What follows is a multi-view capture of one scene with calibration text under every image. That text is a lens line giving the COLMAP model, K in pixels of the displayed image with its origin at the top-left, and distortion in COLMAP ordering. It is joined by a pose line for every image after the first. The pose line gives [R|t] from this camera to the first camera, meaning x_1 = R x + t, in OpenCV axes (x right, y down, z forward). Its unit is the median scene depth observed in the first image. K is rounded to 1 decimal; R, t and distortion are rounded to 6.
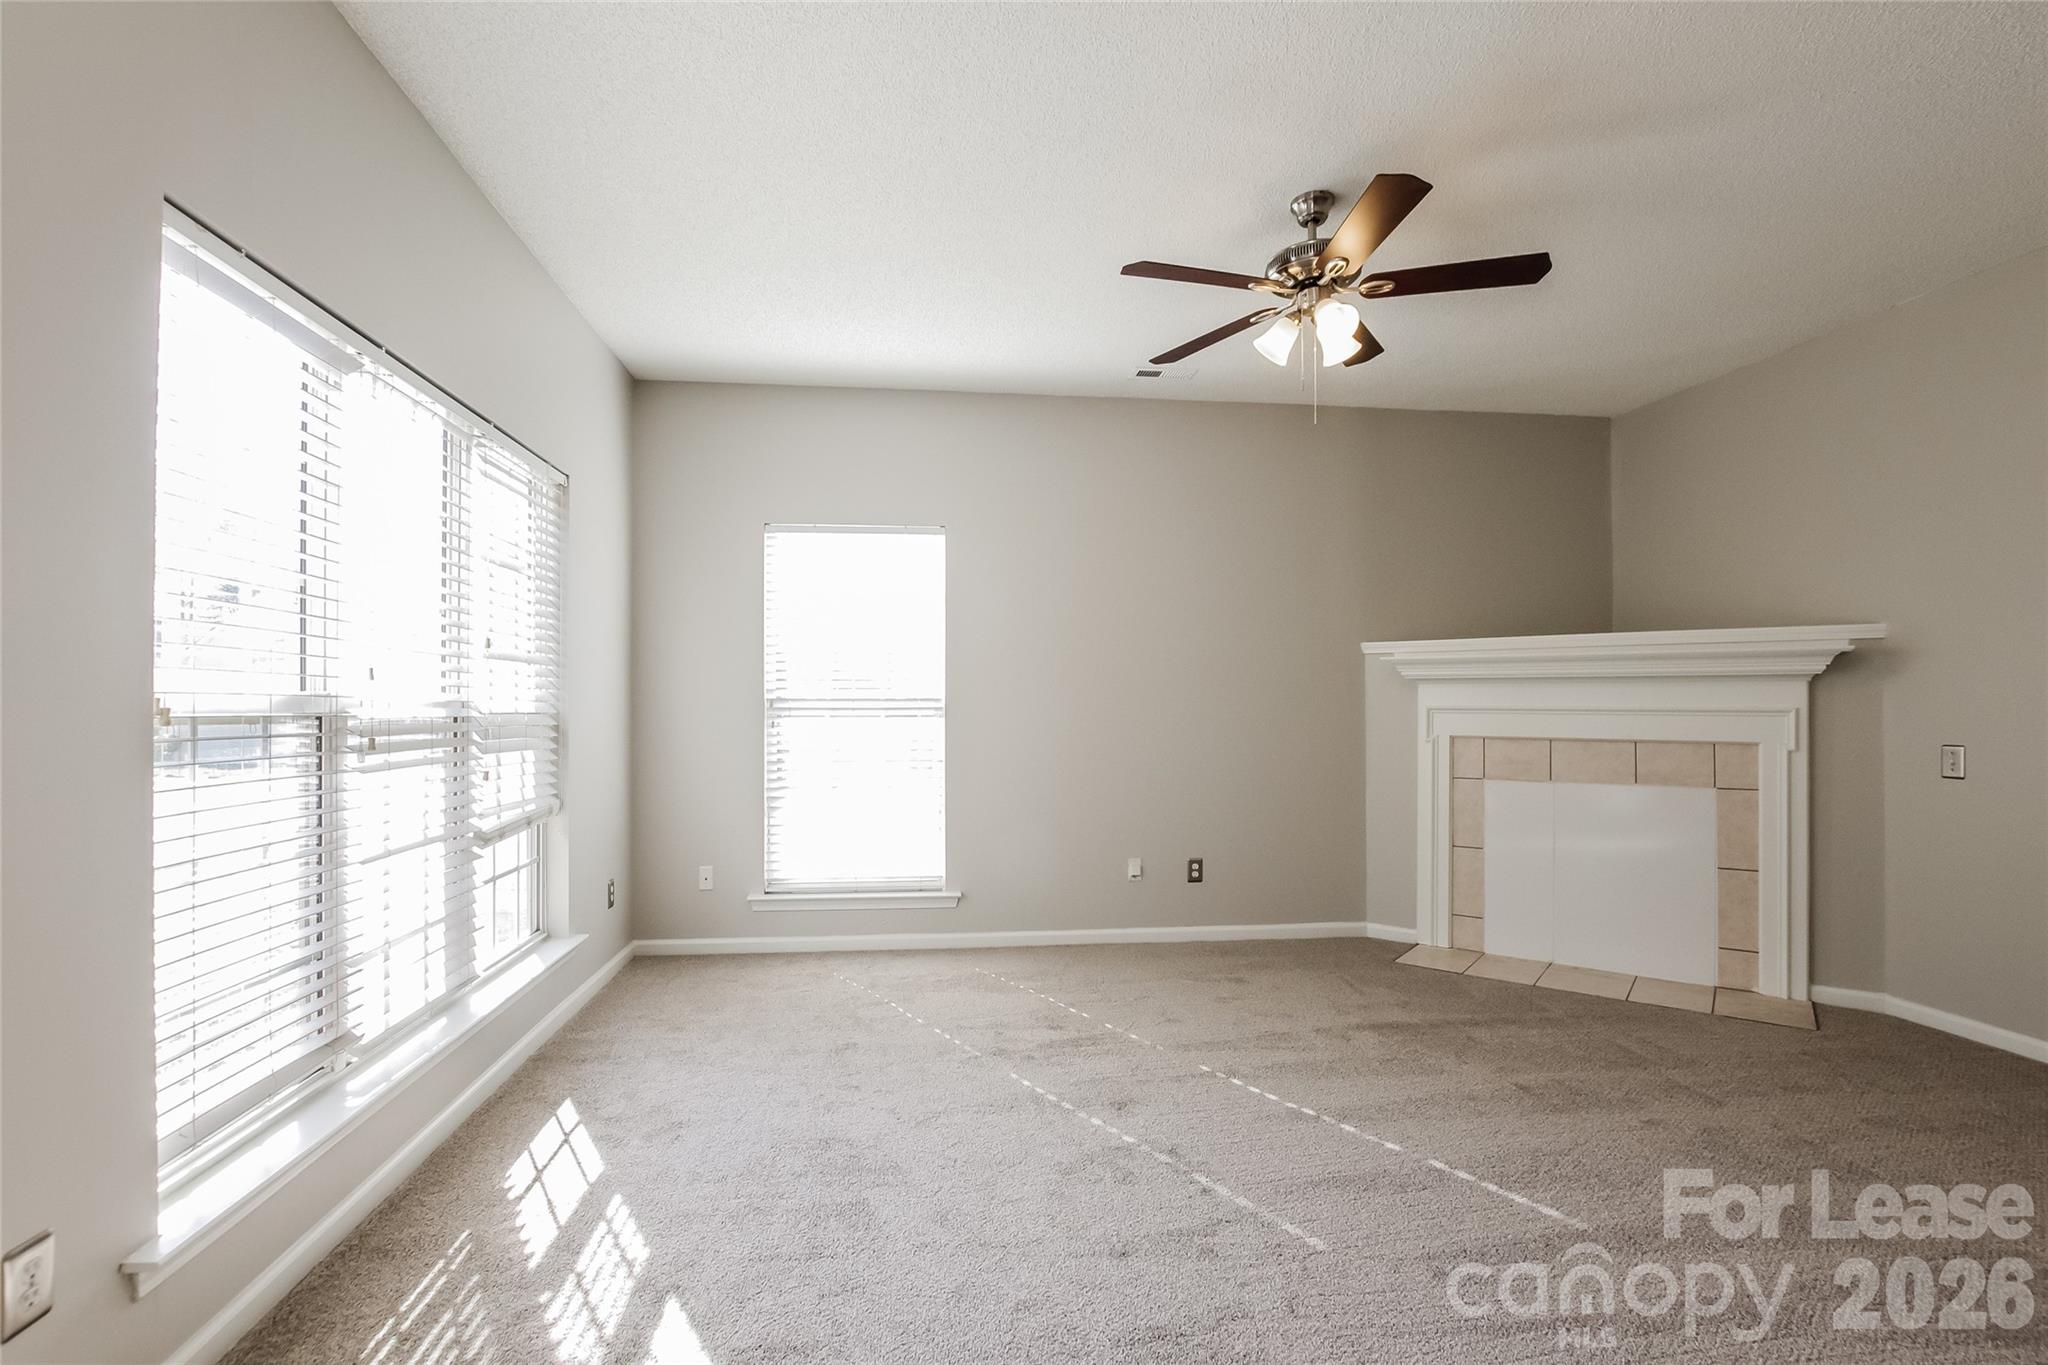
lens RADIAL K [[947.6, 0, 965.4], [0, 947.6, 697.6], [0, 0, 1]] dist [-0.011563, 0.000939]
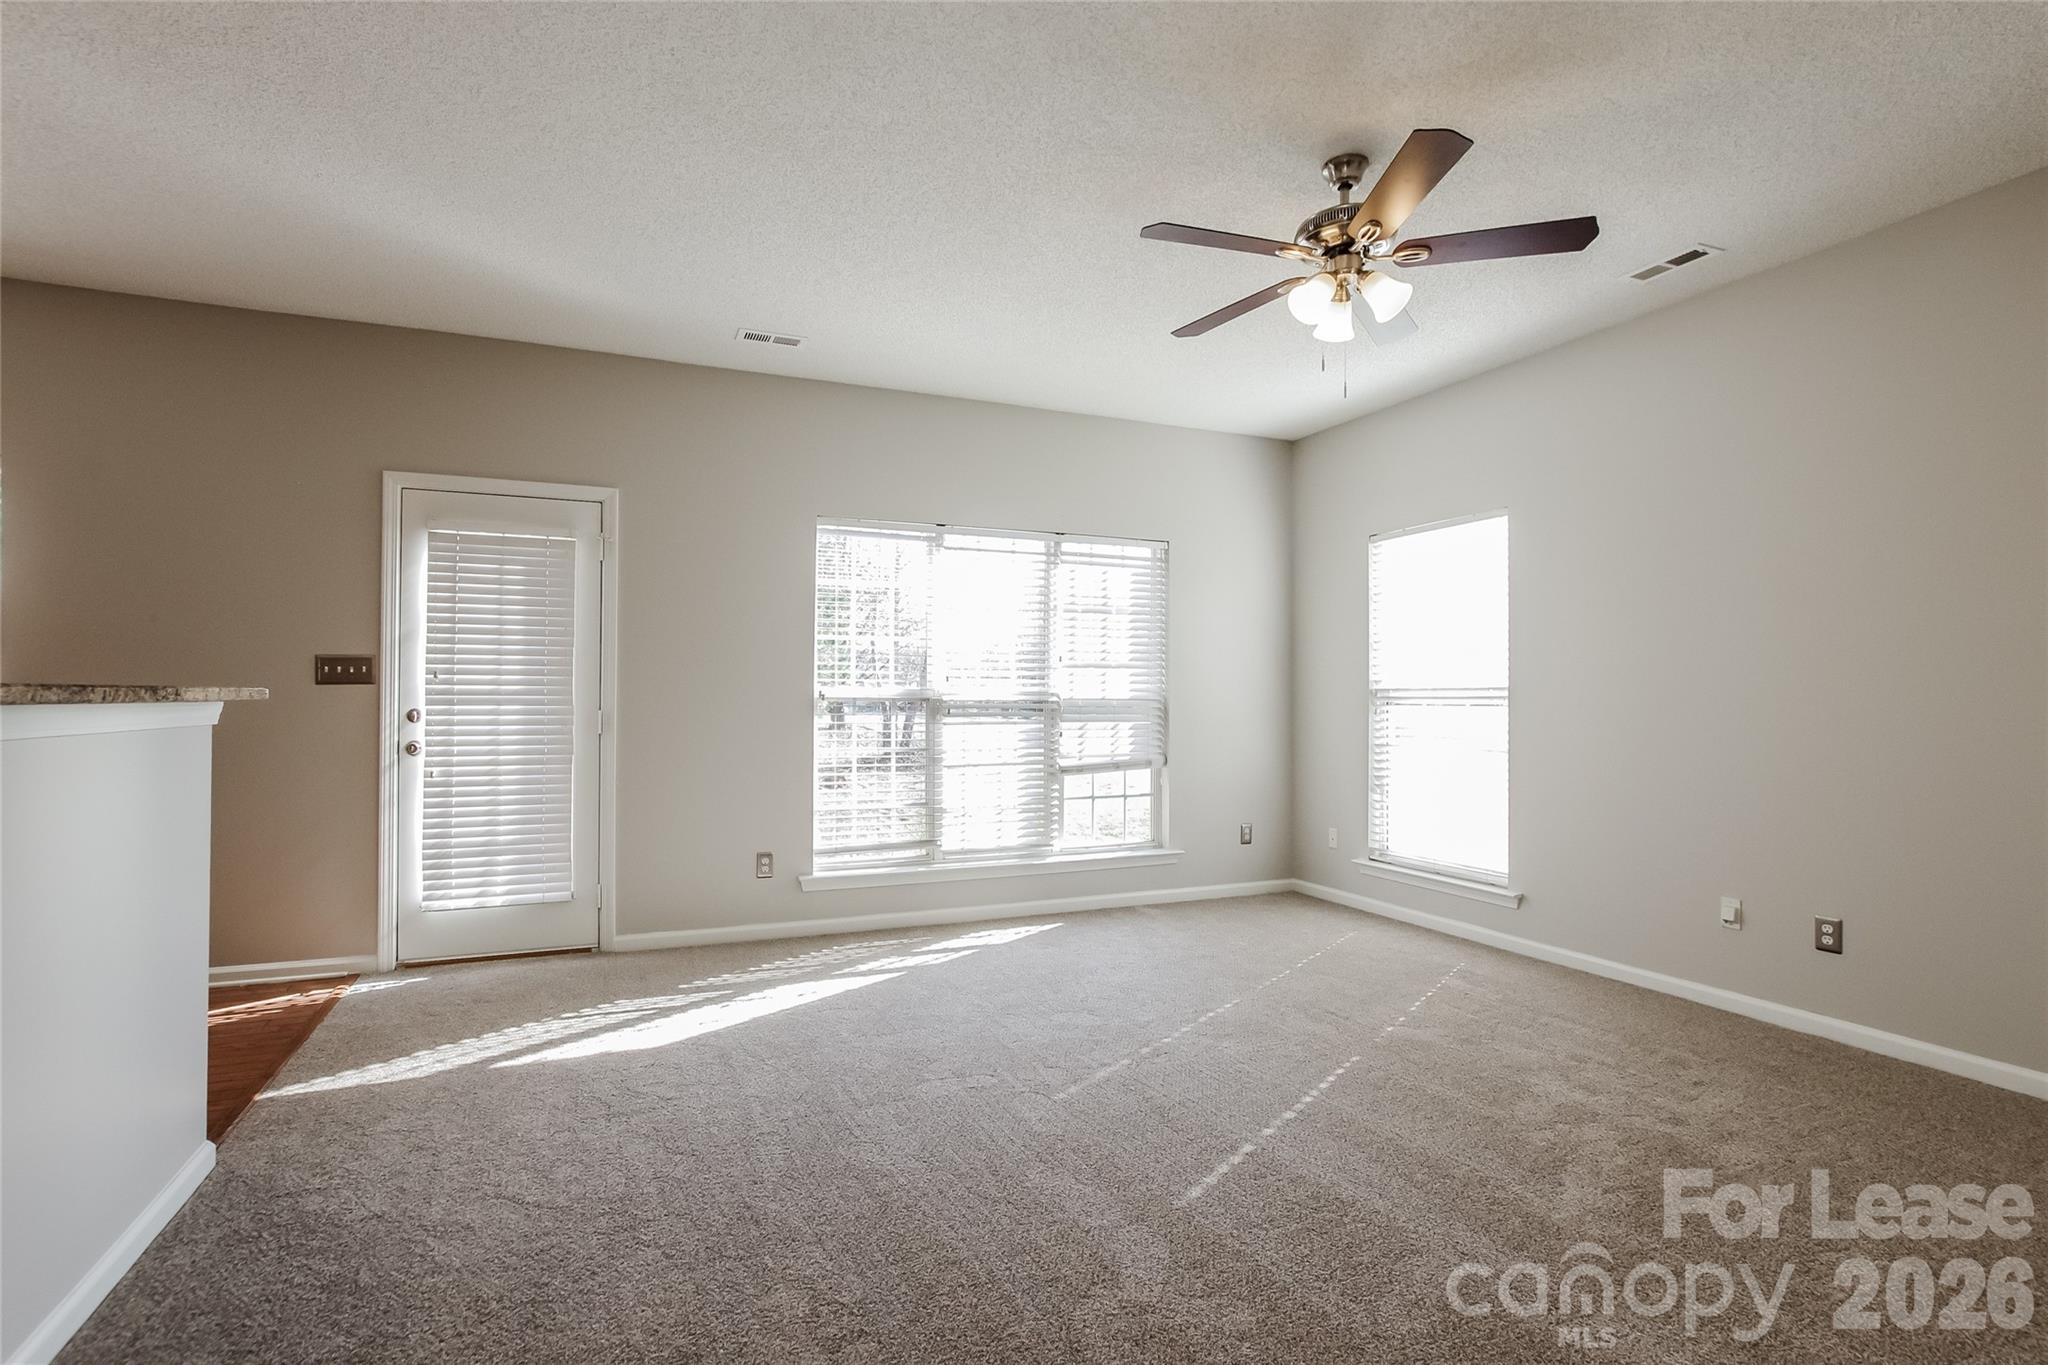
lens RADIAL K [[947.6, 0, 1013.3], [0, 947.6, 680.5], [0, 0, 1]] dist [-0.011563, 0.000939]
pose [[0.297312, -0.018389, -0.954603, 0.754420], [0.006271, 0.999831, -0.017307, 0.007836], [0.954760, -0.000841, 0.297377, 0.251485]]
